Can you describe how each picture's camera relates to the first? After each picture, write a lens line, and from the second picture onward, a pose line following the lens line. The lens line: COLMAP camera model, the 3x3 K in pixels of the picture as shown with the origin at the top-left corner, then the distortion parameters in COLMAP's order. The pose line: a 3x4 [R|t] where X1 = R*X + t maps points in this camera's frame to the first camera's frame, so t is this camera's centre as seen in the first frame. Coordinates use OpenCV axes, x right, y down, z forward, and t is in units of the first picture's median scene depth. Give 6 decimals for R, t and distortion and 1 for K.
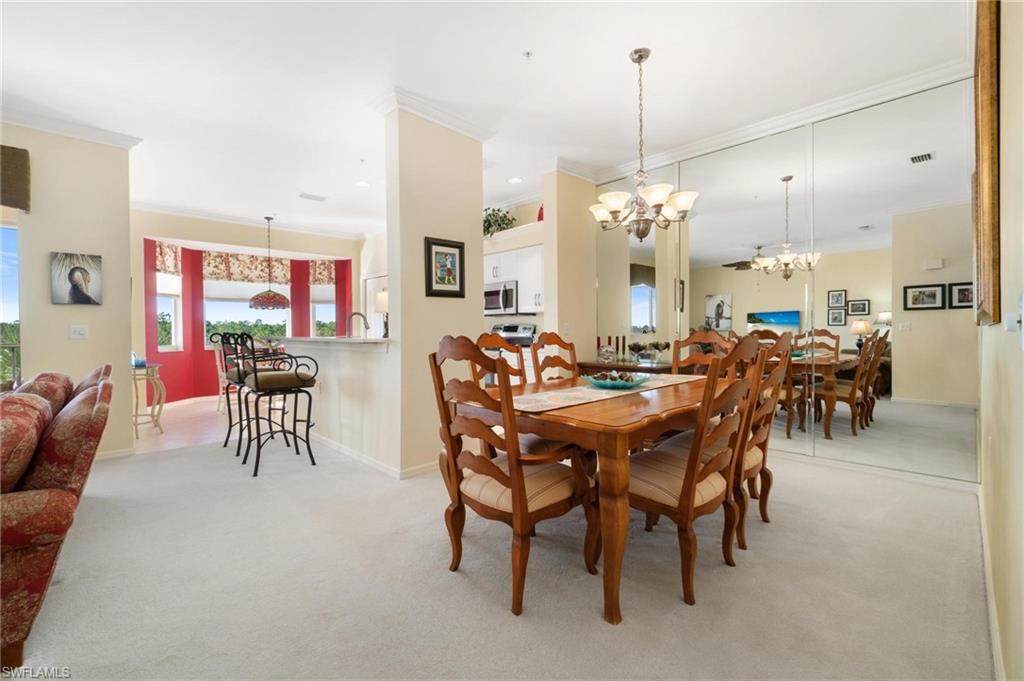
lens RADIAL K [[441.7, 0, 502.0], [0, 441.7, 333.1], [0, 0, 1]] dist [-0.000385, 0.000086]
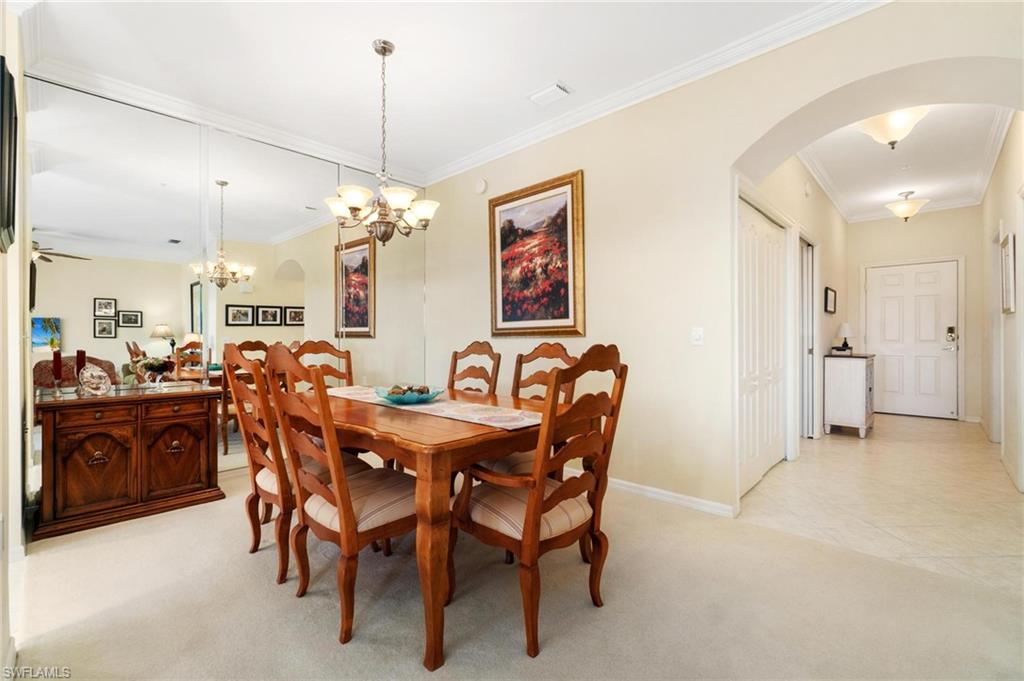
lens RADIAL K [[445.1, 0, 512.0], [0, 445.1, 340.5], [0, 0, 1]] dist [0.006851, 0.000045]
pose [[-0.057507, 0.004157, 0.998336, -0.287880], [0.010253, 0.999941, -0.003573, -0.000982], [-0.998292, 0.010031, -0.057546, 0.354776]]
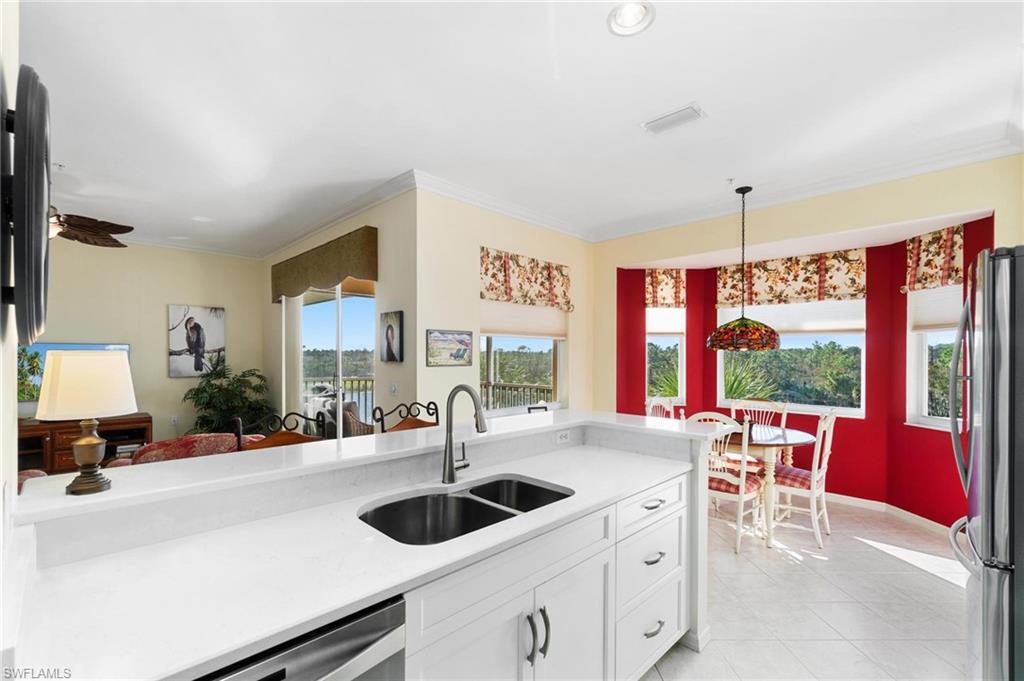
lens RADIAL K [[447.0, 0, 507.1], [0, 447.0, 357.4], [0, 0, 1]] dist [-0.001230, 0.000624]
pose [[0.016817, 0.013455, -0.999768, 0.041951], [-0.010918, 0.999852, 0.013272, -0.053712], [0.999799, 0.010692, 0.016962, 0.733688]]
